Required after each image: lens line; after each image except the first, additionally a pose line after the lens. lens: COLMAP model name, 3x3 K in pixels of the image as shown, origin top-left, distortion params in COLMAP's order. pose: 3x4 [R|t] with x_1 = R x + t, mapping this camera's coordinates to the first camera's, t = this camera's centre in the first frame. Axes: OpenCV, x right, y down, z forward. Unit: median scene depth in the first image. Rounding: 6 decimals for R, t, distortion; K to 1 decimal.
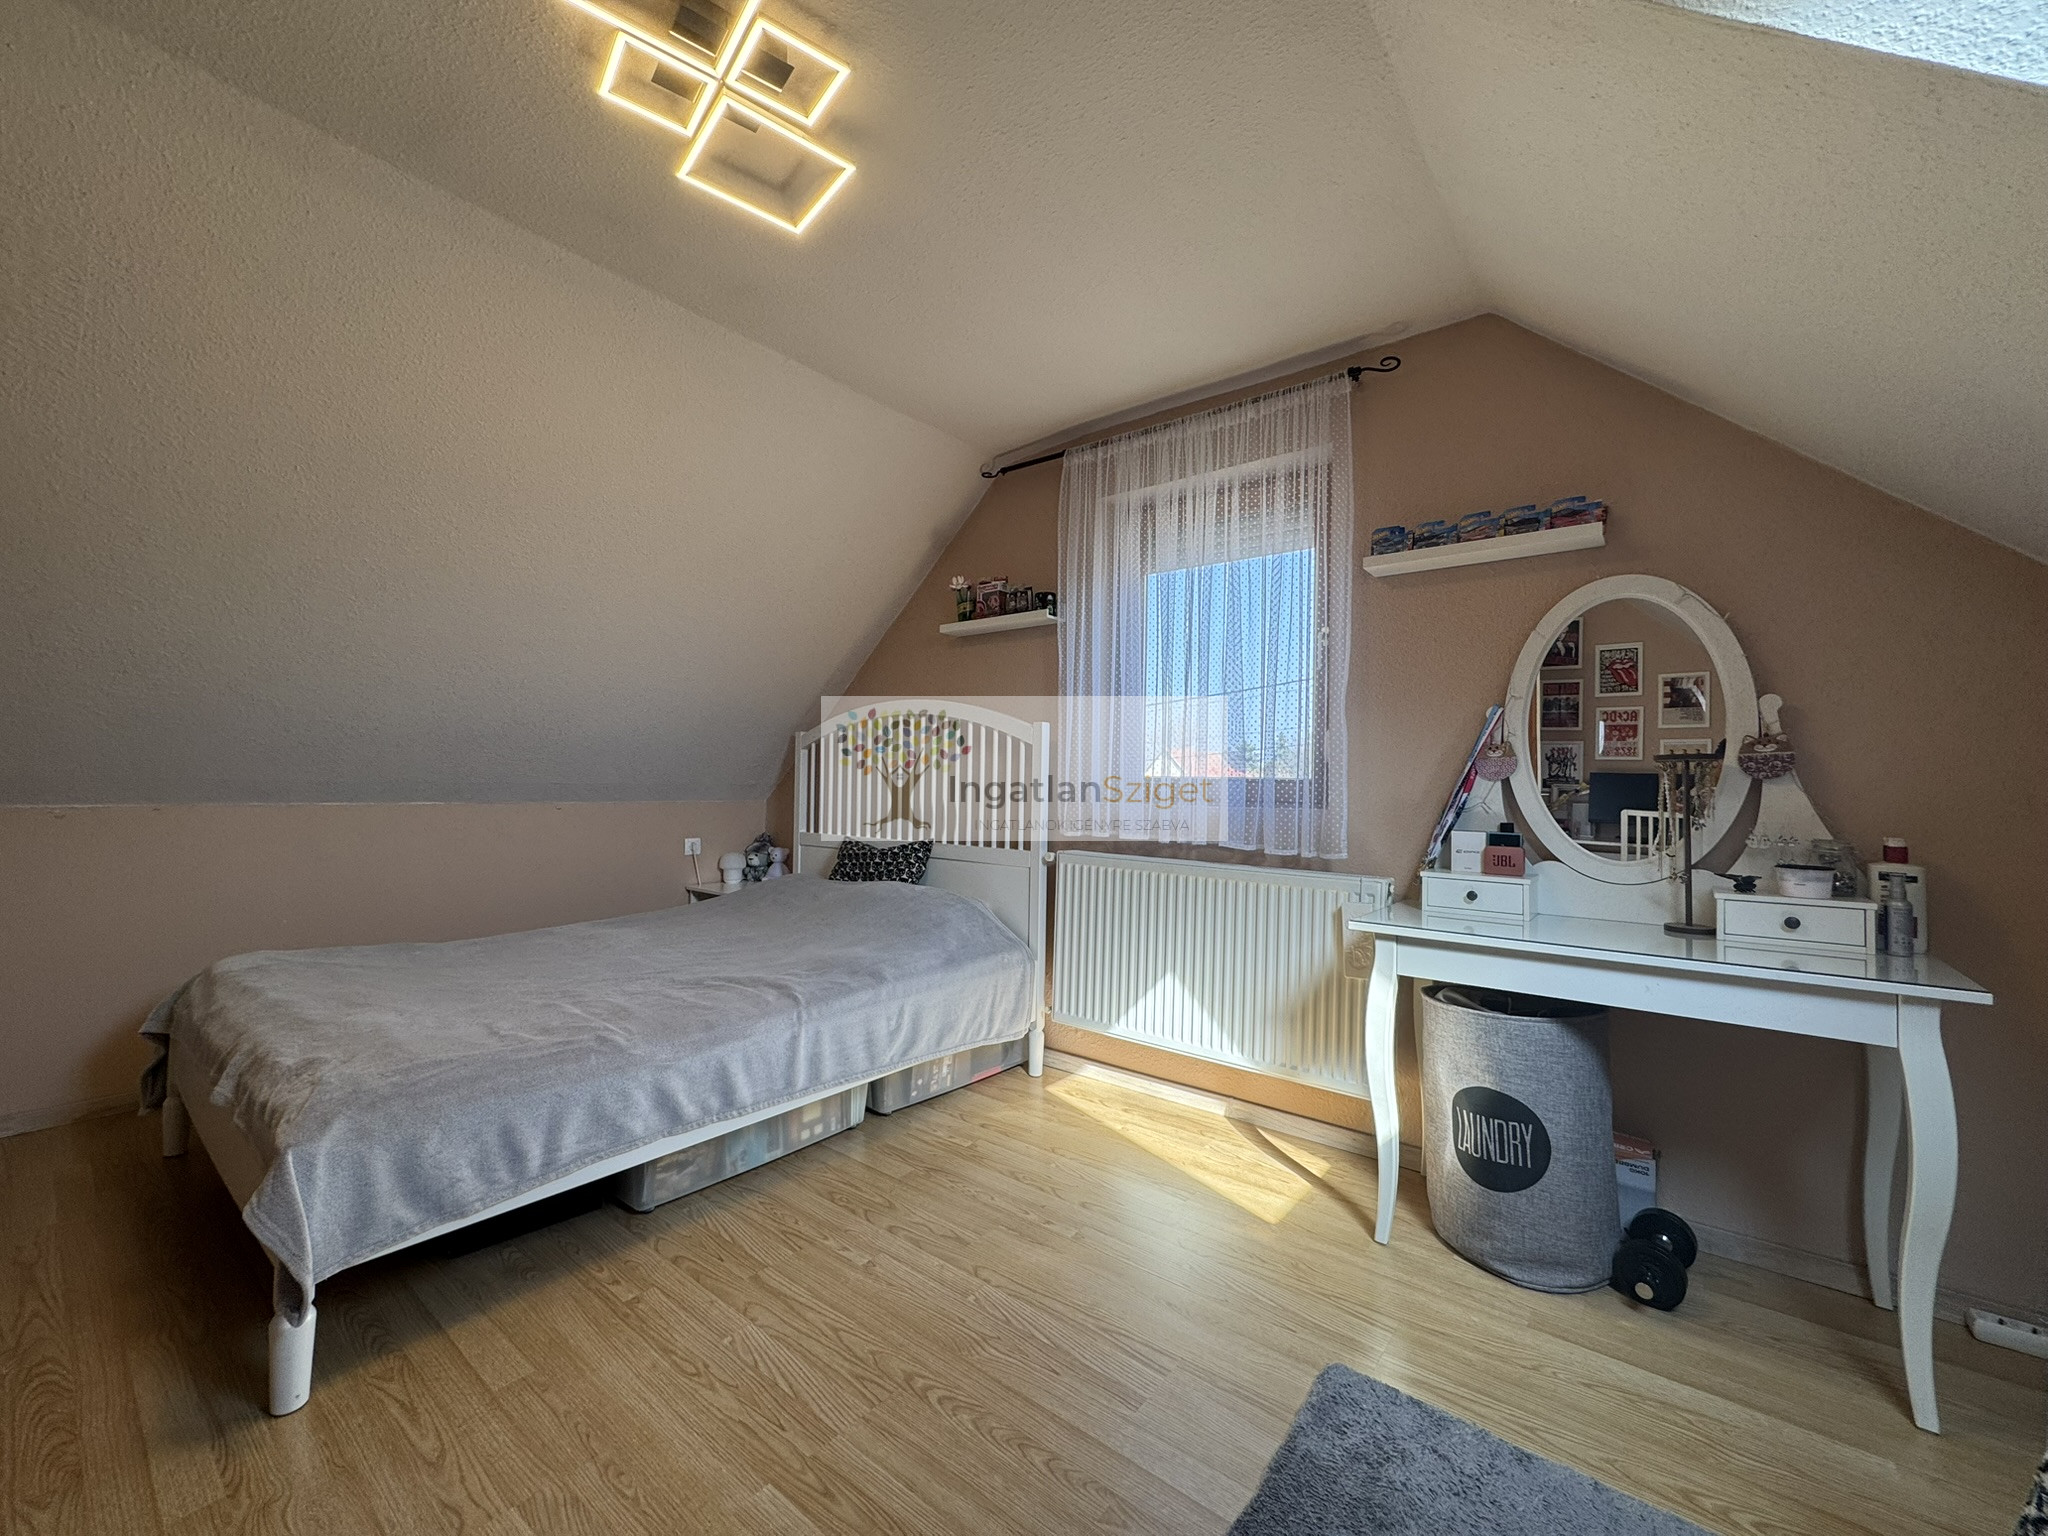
lens RADIAL K [[816.0, 0, 1021.0], [0, 816.0, 765.4], [0, 0, 1]] dist [-0.004390, 0.001336]
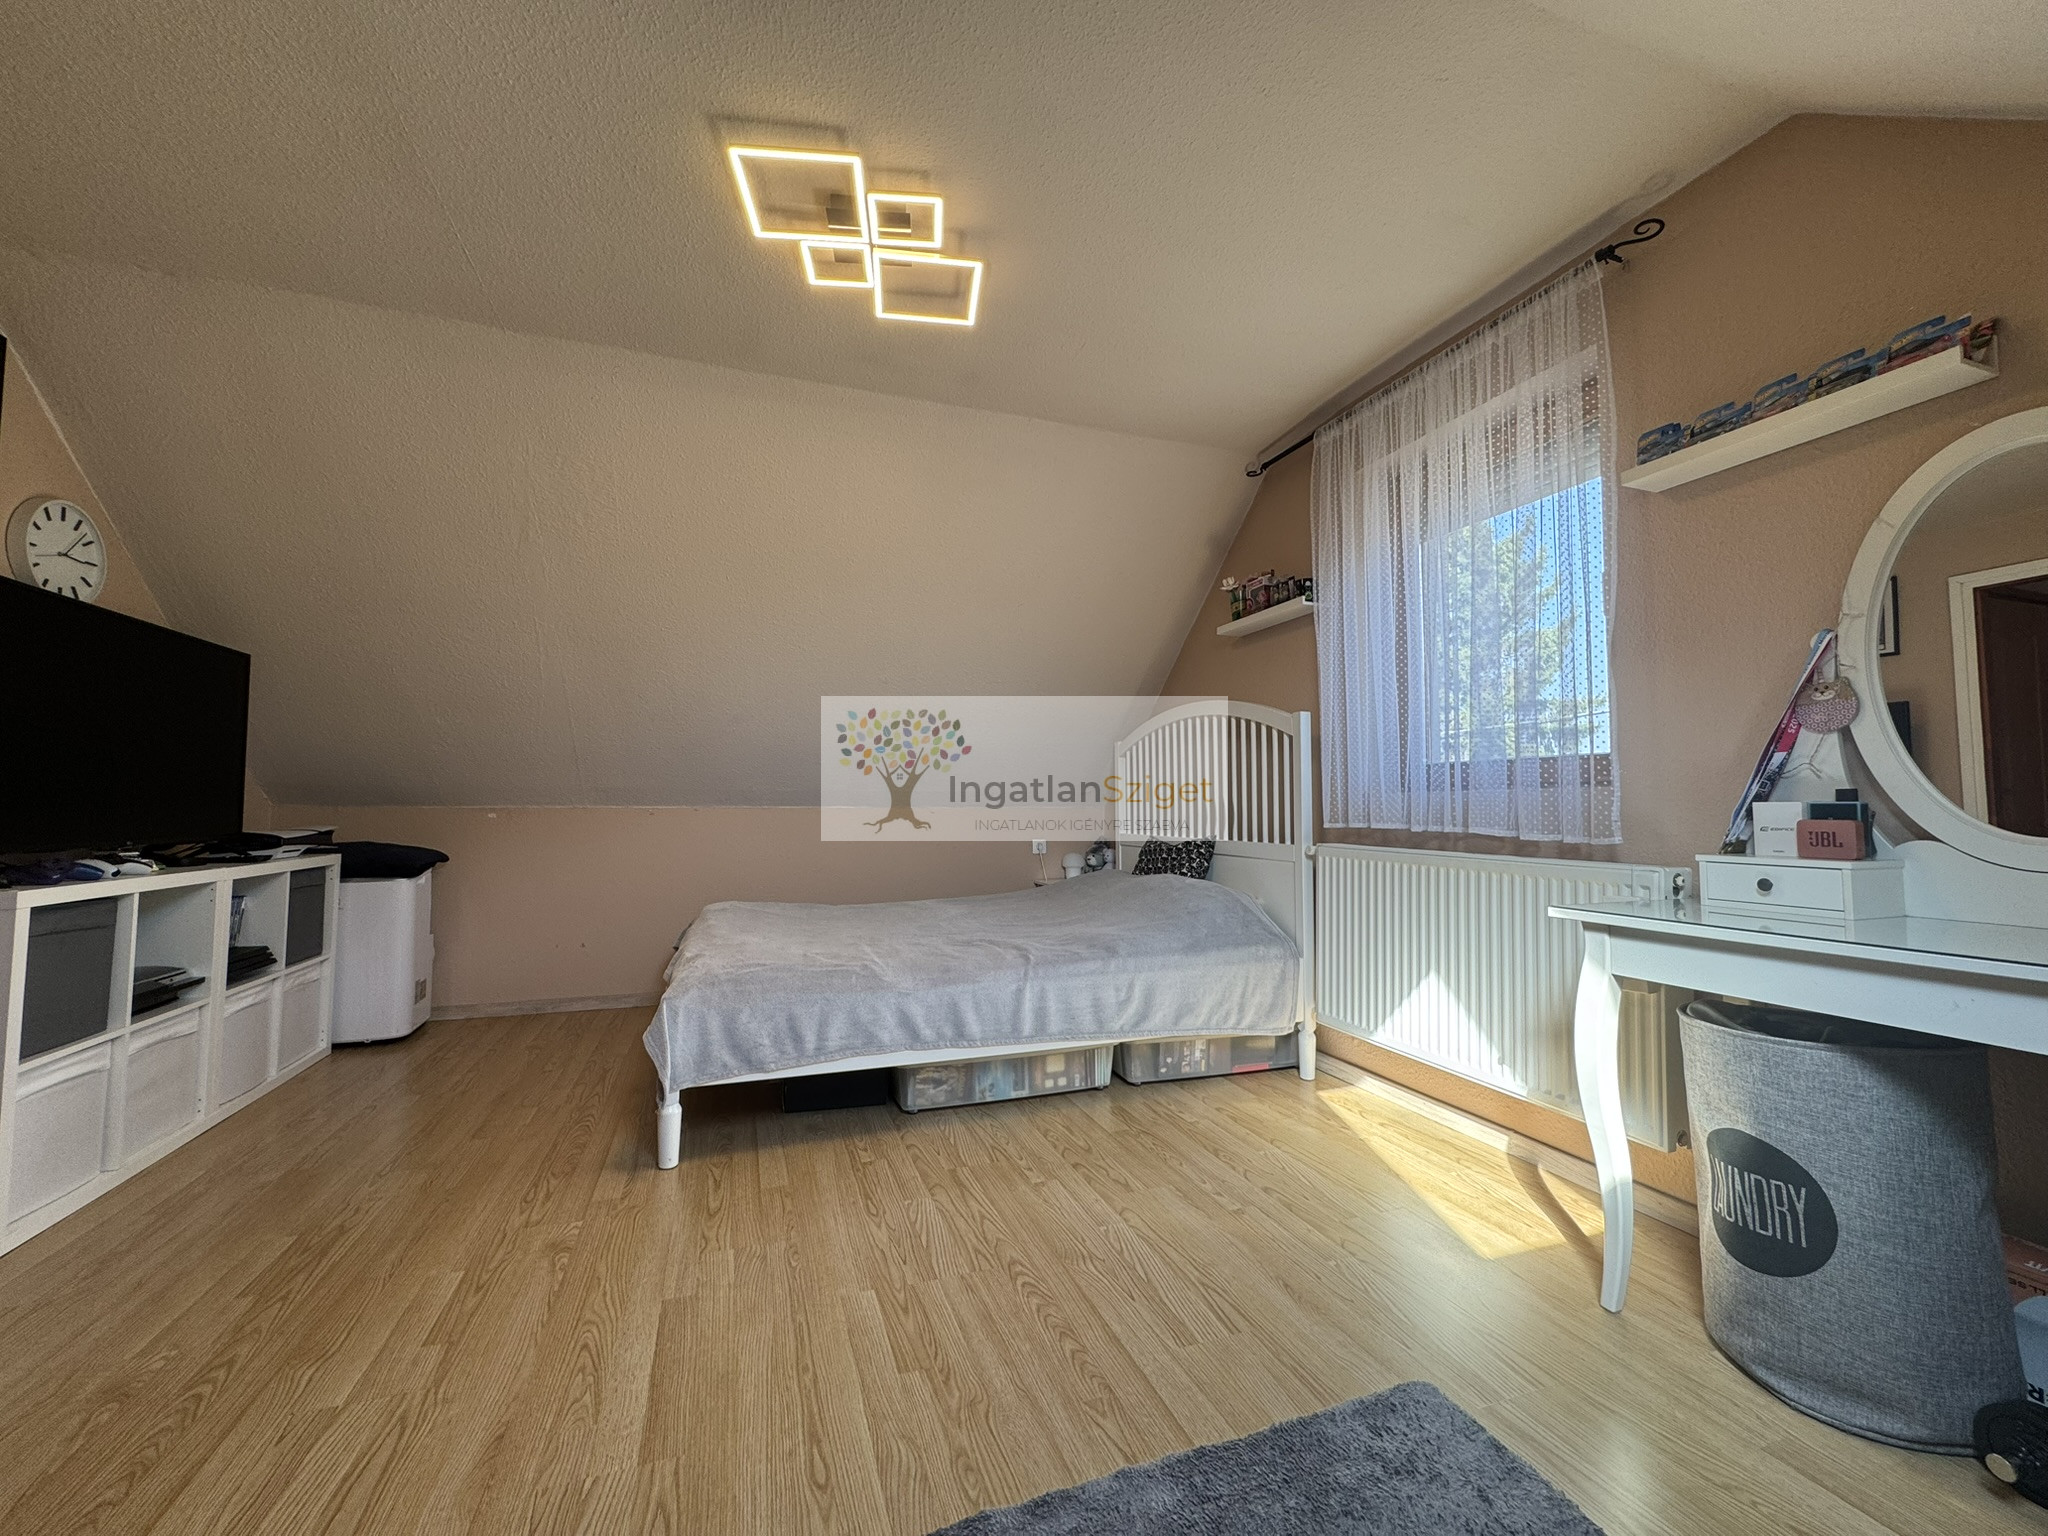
lens RADIAL K [[816.0, 0, 1020.4], [0, 816.0, 764.7], [0, 0, 1]] dist [-0.004390, 0.001336]
pose [[0.849925, -0.043917, -0.525071, 0.354633], [0.024985, 0.998759, -0.043093, 0.062014], [0.526311, 0.023507, 0.849967, -0.001618]]
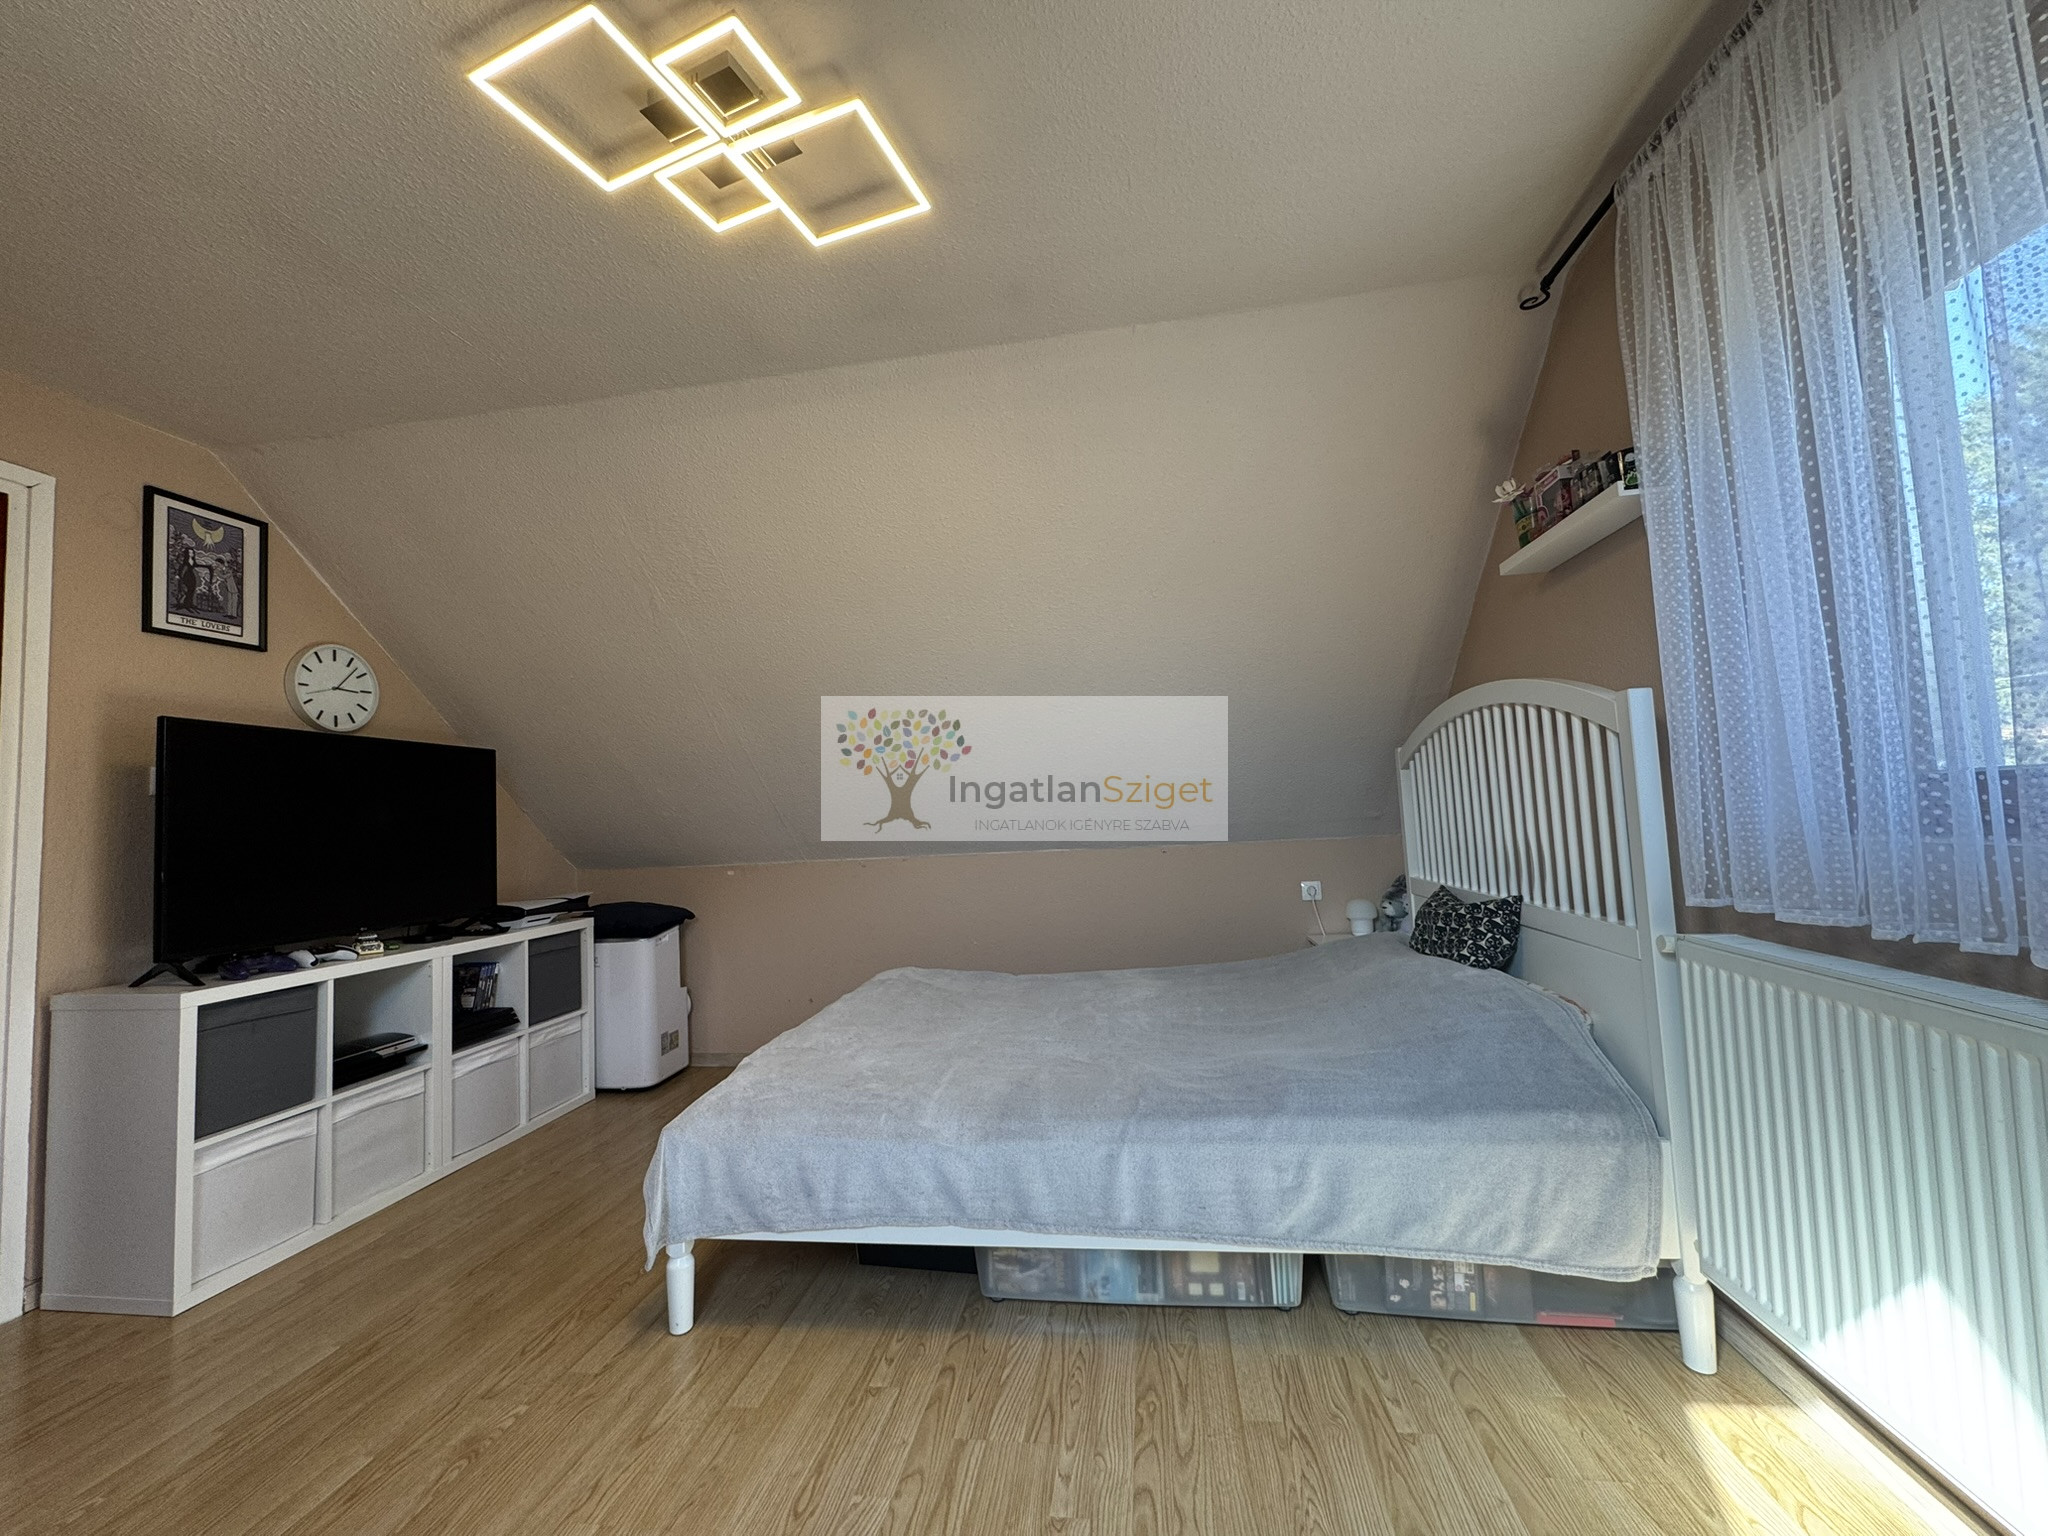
lens RADIAL K [[816.0, 0, 1021.7], [0, 816.0, 765.0], [0, 0, 1]] dist [-0.004390, 0.001336]
pose [[0.503793, -0.100647, -0.857941, 0.397881], [0.076656, 0.994480, -0.071651, 0.006312], [0.860416, -0.029669, 0.508728, 0.539036]]
